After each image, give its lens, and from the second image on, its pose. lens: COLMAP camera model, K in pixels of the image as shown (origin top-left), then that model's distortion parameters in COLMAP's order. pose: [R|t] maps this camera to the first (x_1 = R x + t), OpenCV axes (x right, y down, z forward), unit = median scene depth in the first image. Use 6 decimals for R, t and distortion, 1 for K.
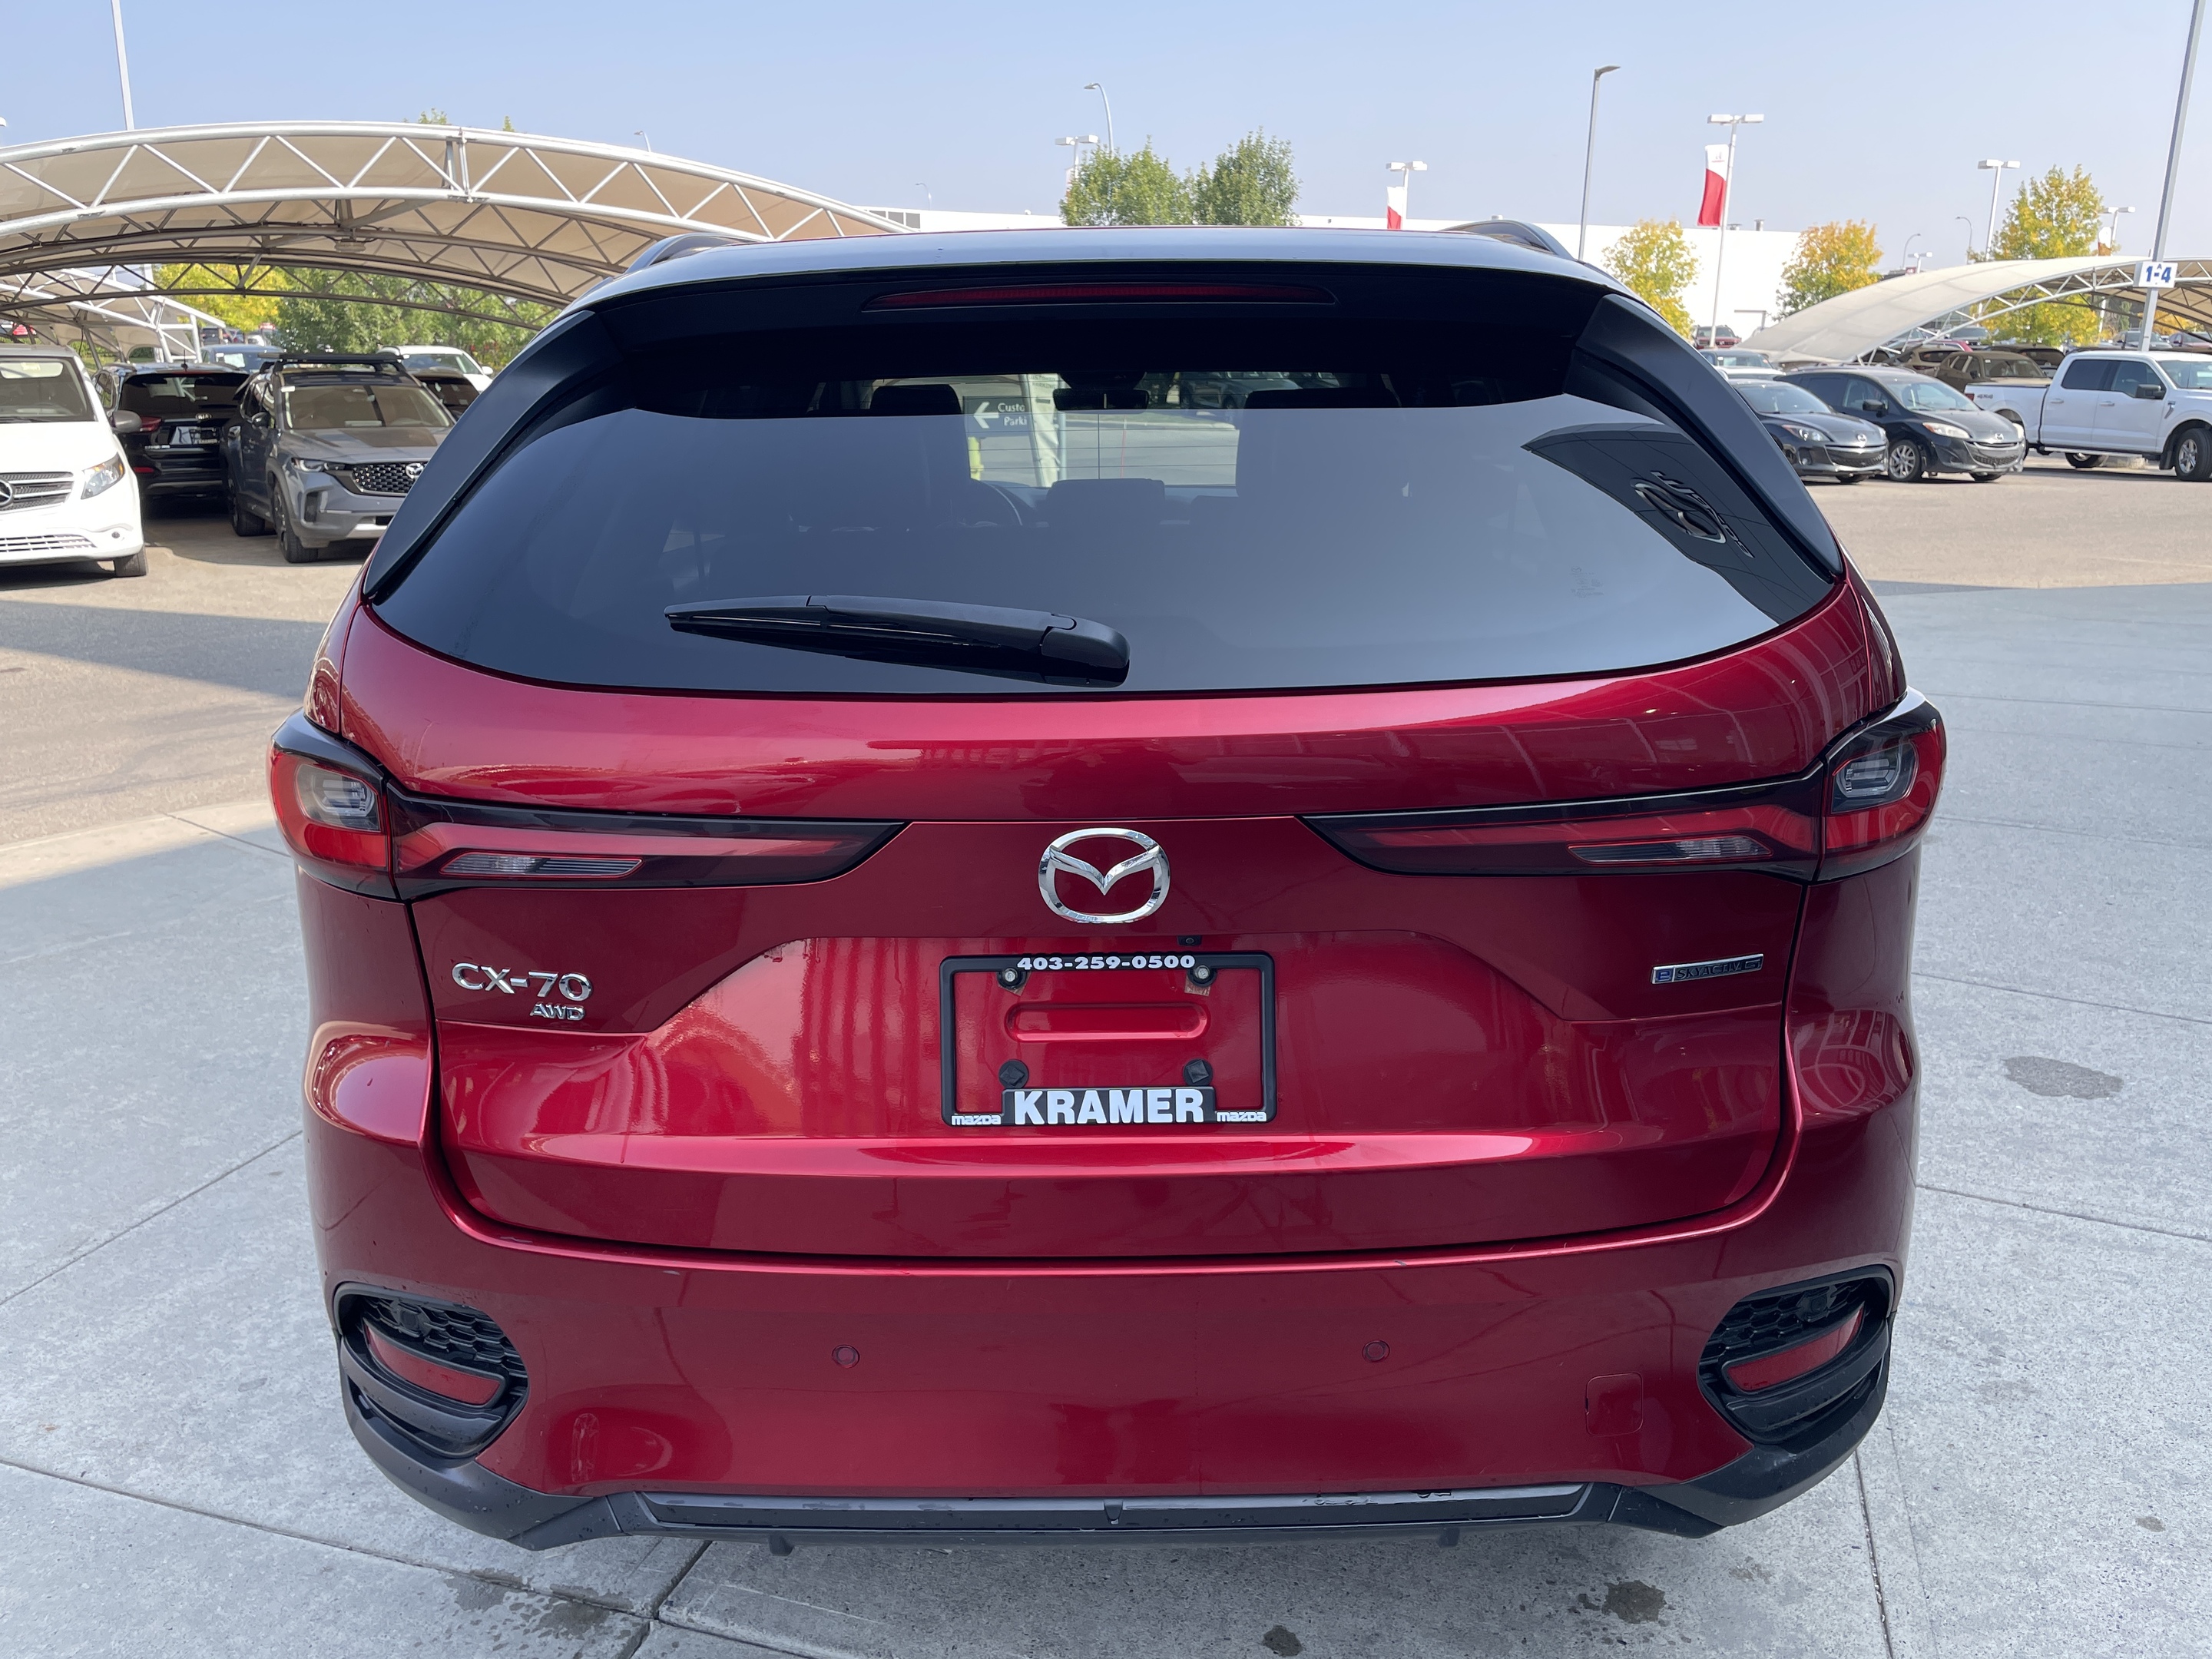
lens RADIAL K [[1687.6, 0, 1103.8], [0, 1687.6, 822.8], [0, 0, 1]] dist [0.089987, -0.116201]
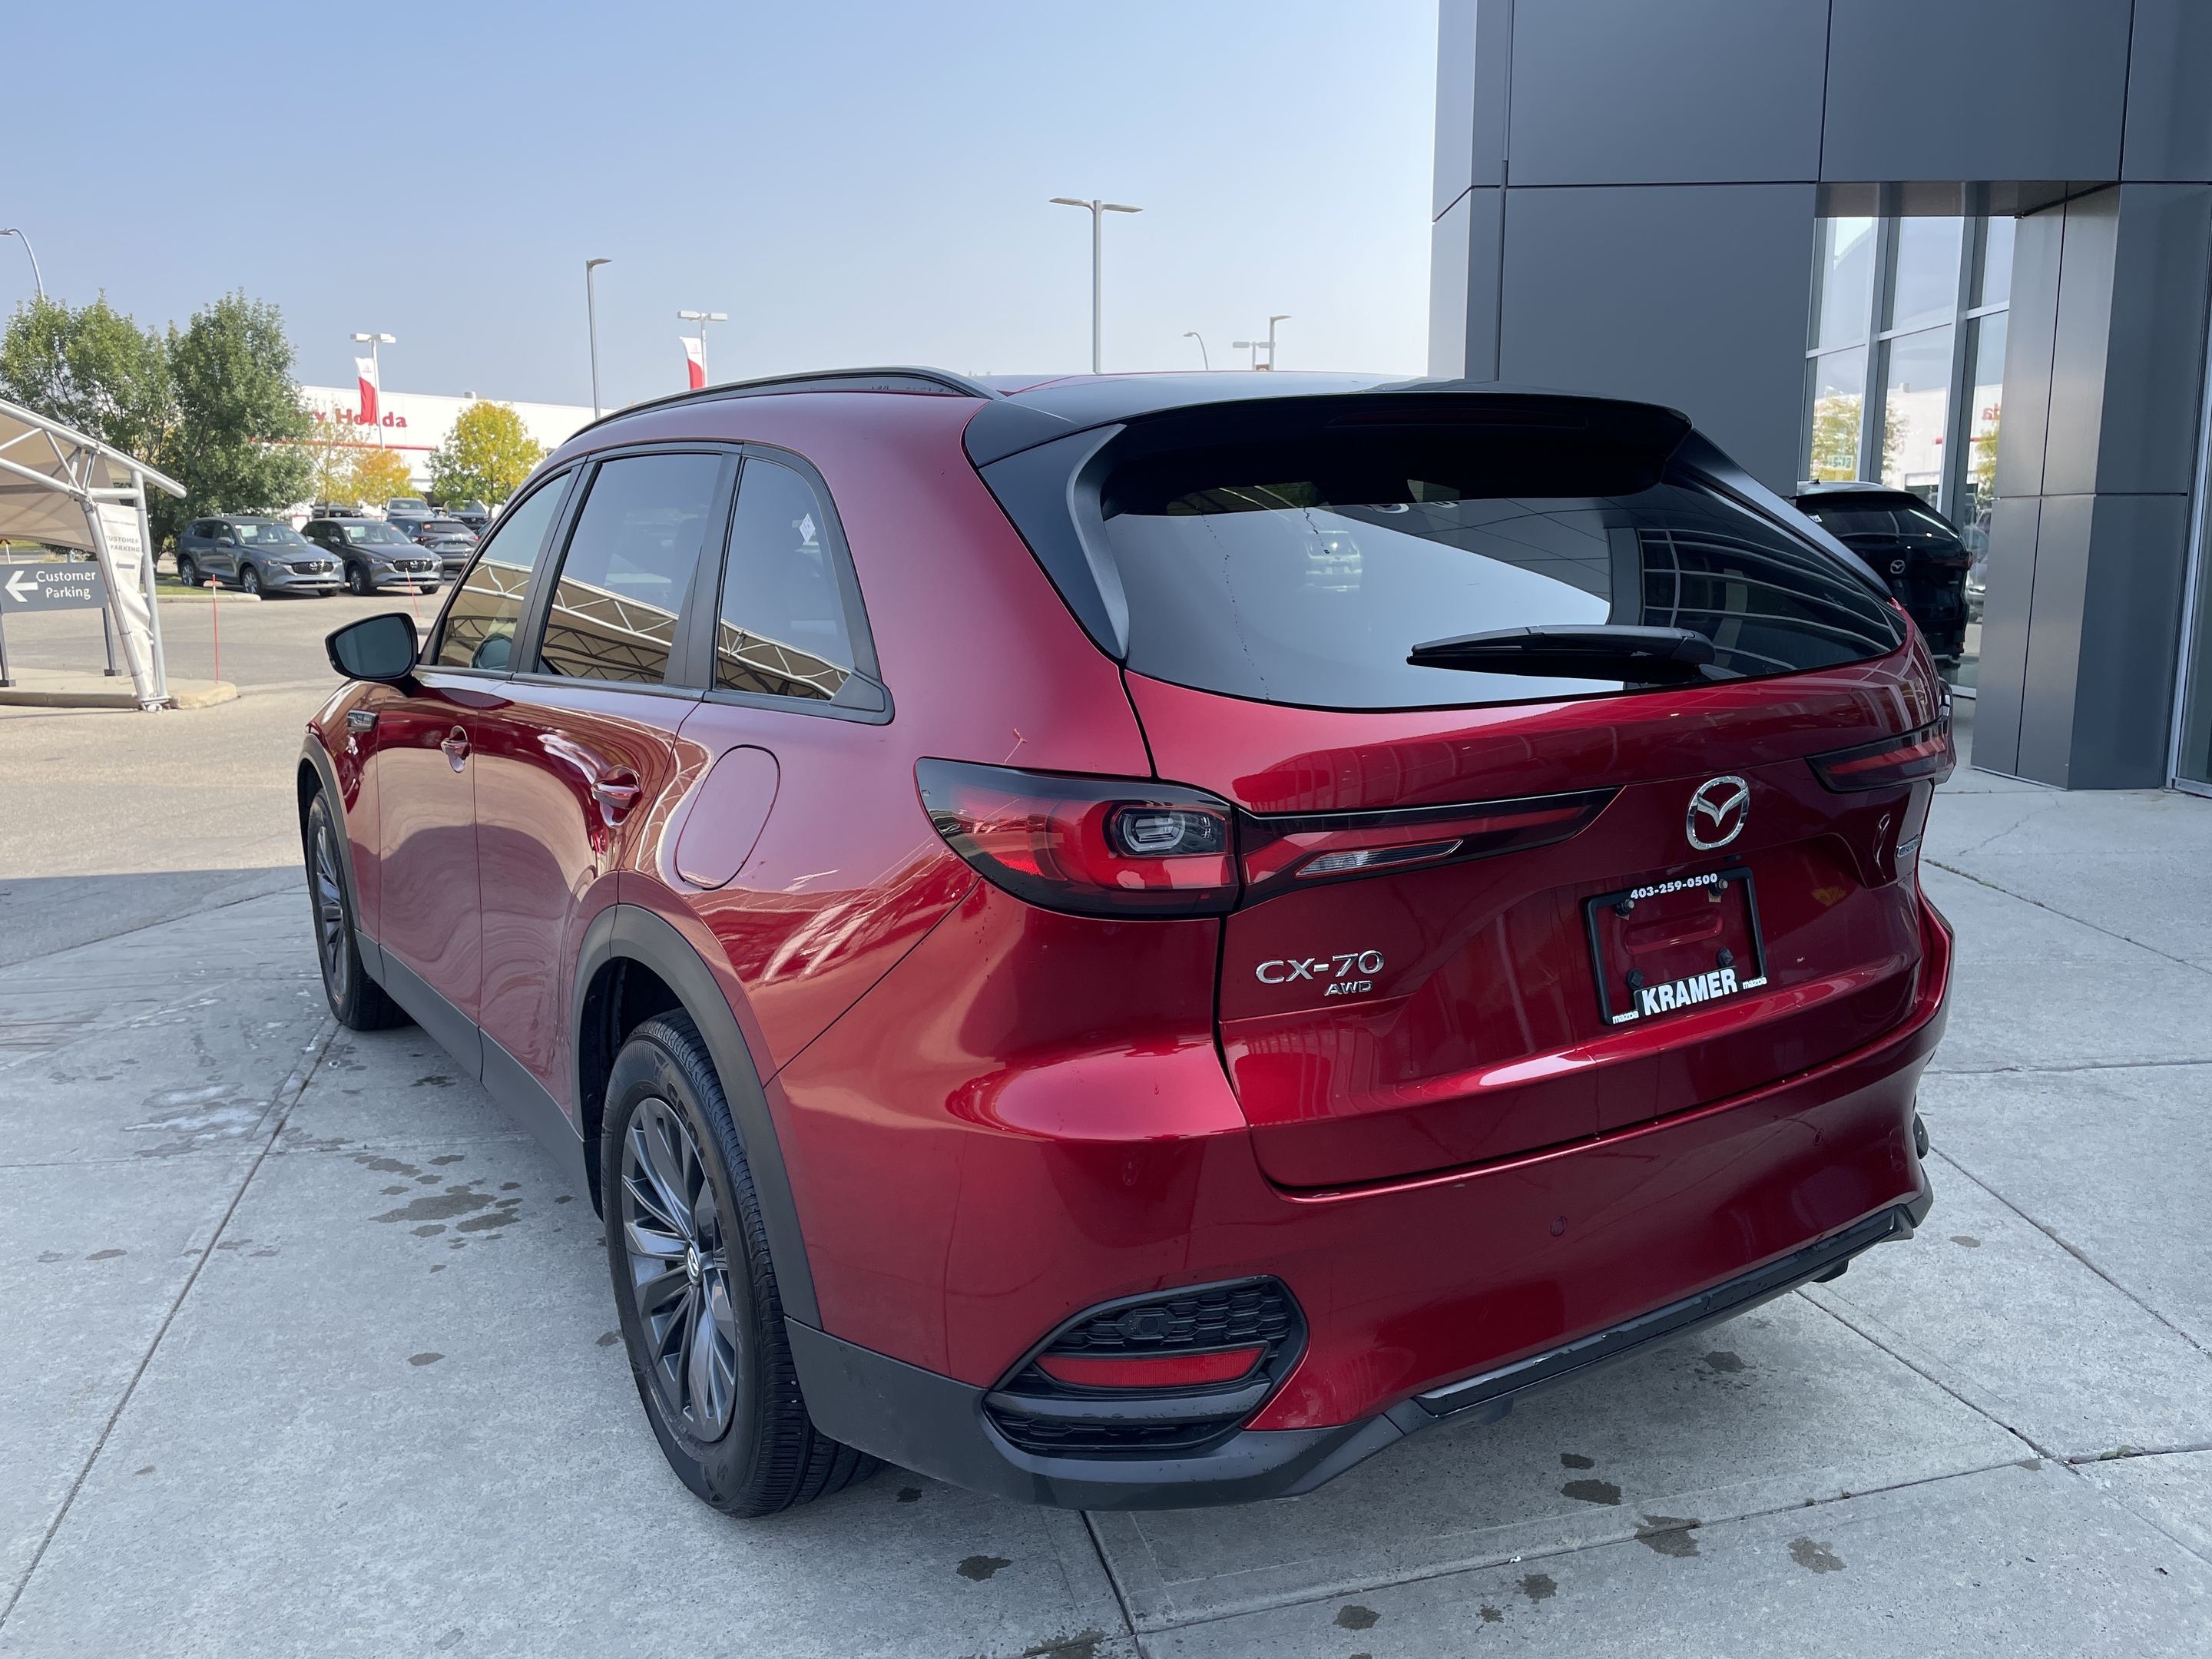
lens RADIAL K [[1687.6, 0, 1103.8], [0, 1687.6, 822.8], [0, 0, 1]] dist [0.089987, -0.116201]
pose [[0.834202, -0.102249, 0.541896, -0.549996], [0.154841, 0.986559, -0.052213, 0.016341], [-0.529274, 0.127464, 0.838822, 0.043202]]
